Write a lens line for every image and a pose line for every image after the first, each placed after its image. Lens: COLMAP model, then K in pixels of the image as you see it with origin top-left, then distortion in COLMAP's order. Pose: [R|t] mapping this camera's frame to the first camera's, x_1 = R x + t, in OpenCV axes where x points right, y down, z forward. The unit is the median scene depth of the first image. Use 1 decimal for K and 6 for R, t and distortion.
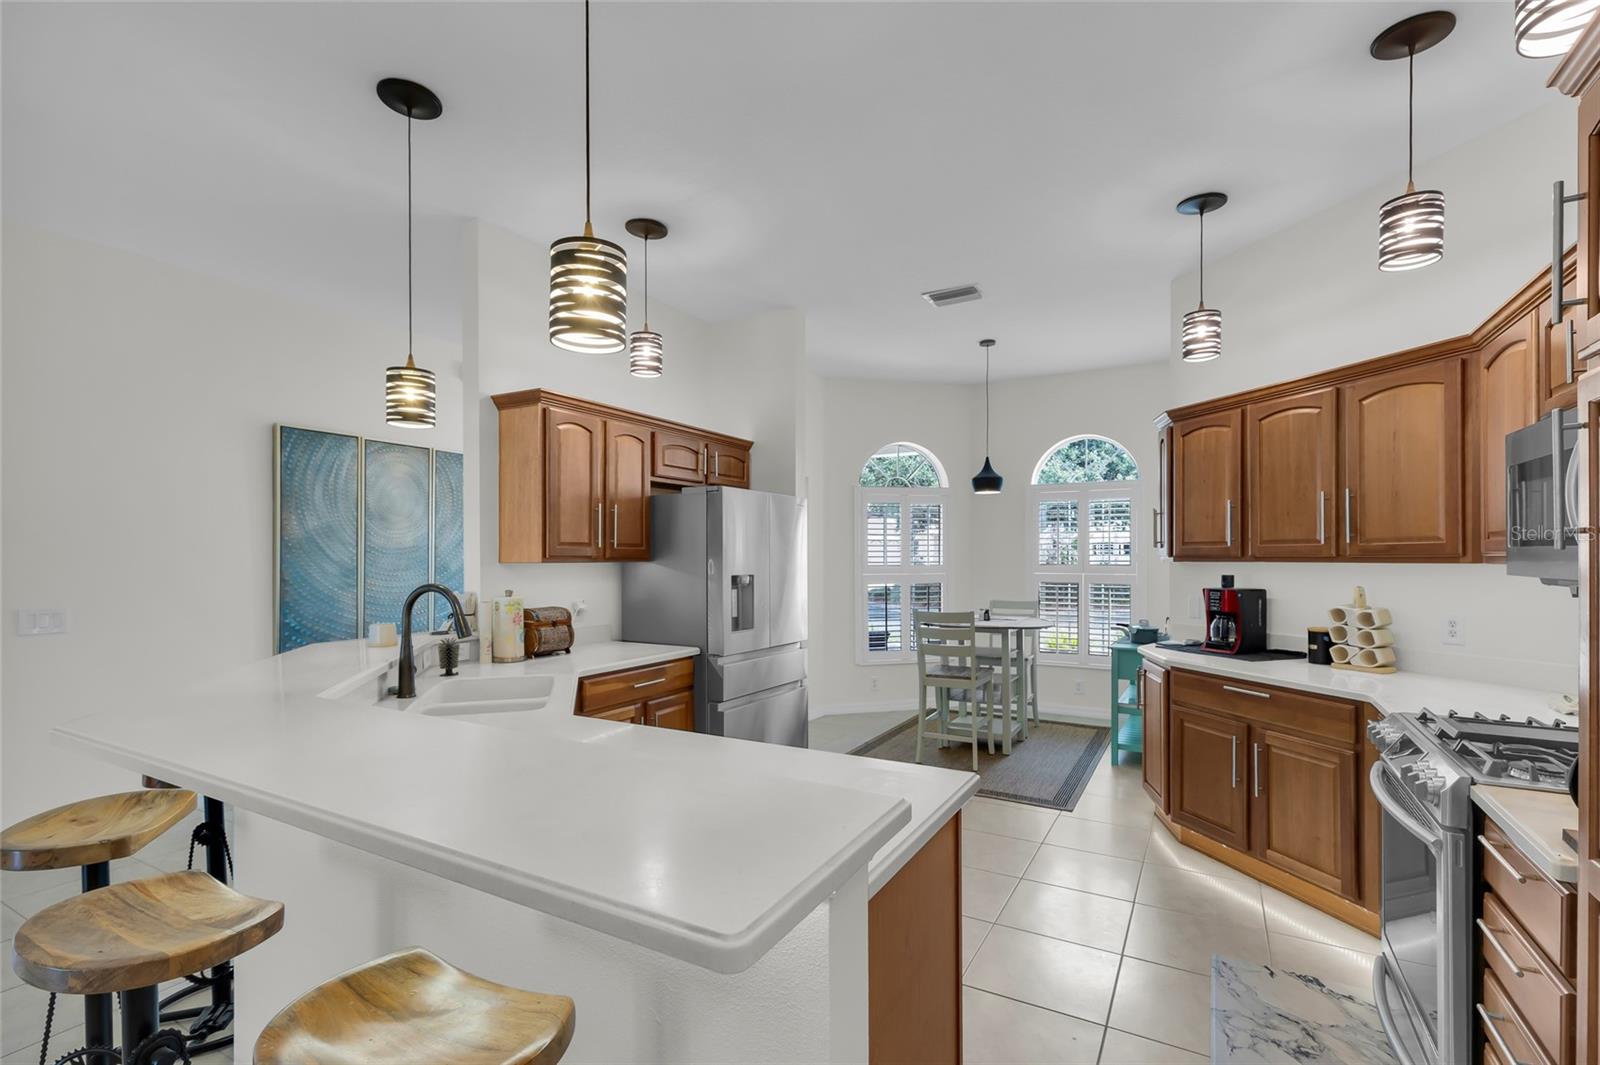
lens RADIAL K [[718.6, 0, 808.8], [0, 718.6, 556.4], [0, 0, 1]] dist [0.000148, -0.000064]
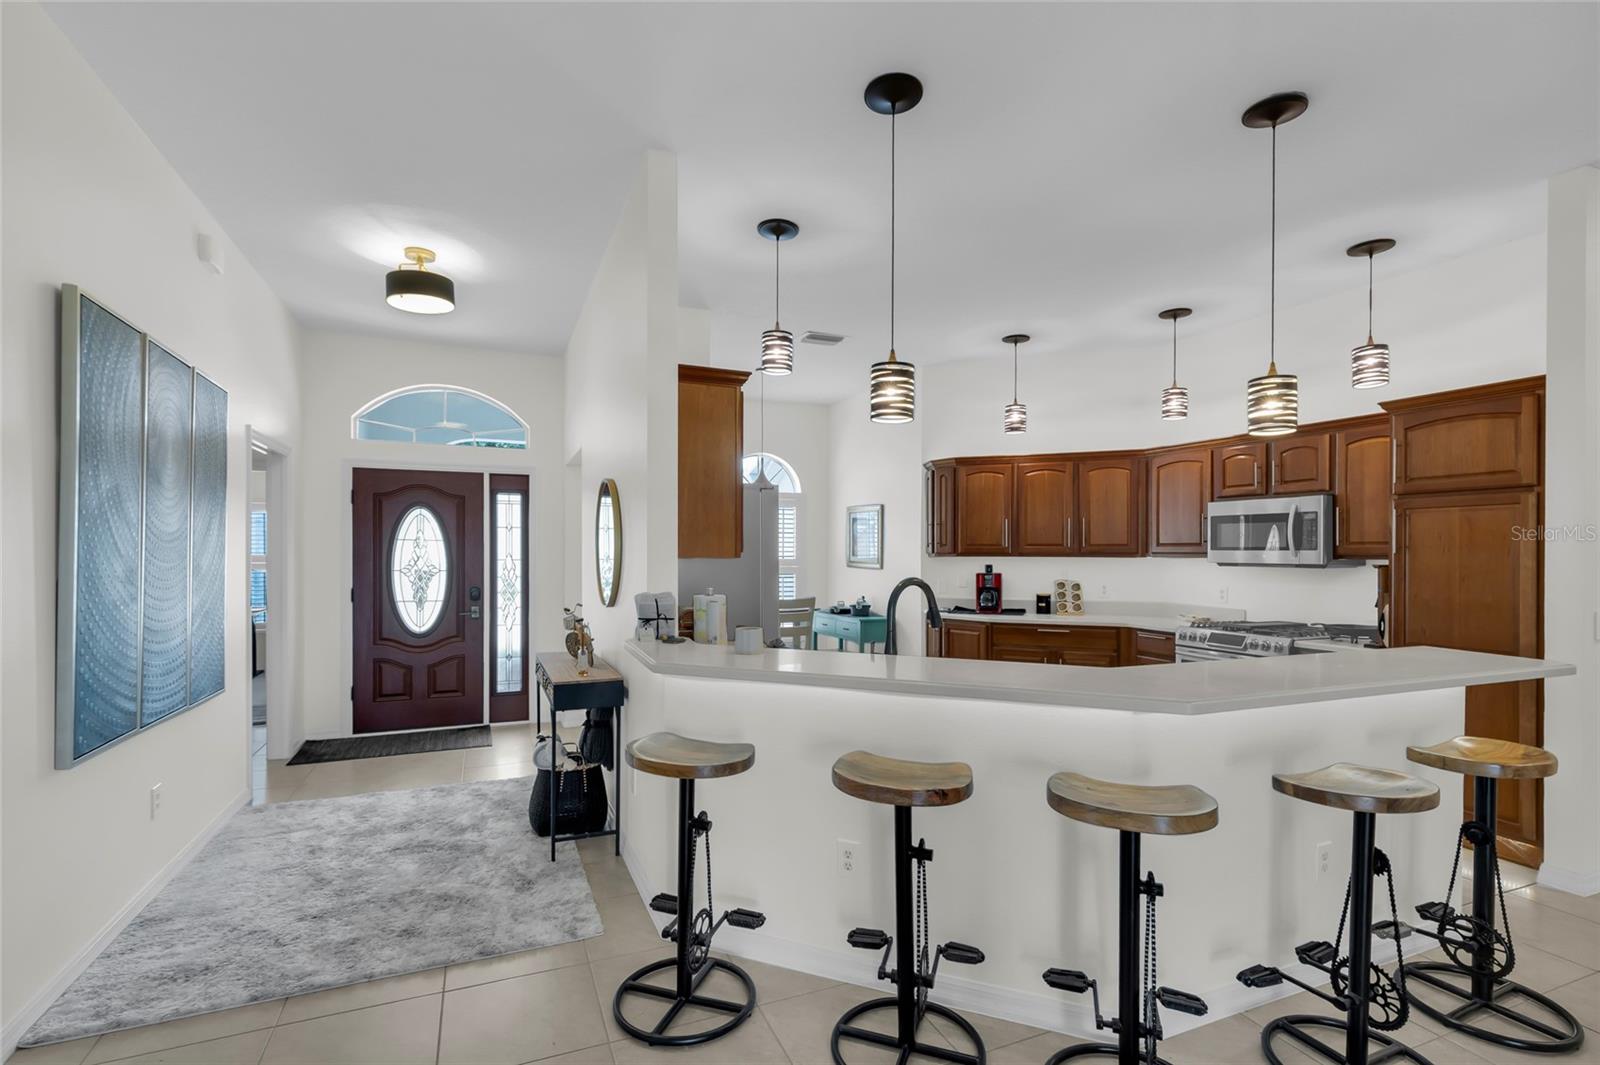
lens RADIAL K [[742.0, 0, 796.0], [0, 742.0, 558.6], [0, 0, 1]] dist [0.001544, 0.000278]
pose [[0.614726, -0.002527, 0.788737, -1.109151], [-0.006447, 0.999945, 0.008228, 0.001898], [-0.788715, -0.010143, 0.614676, 0.358313]]
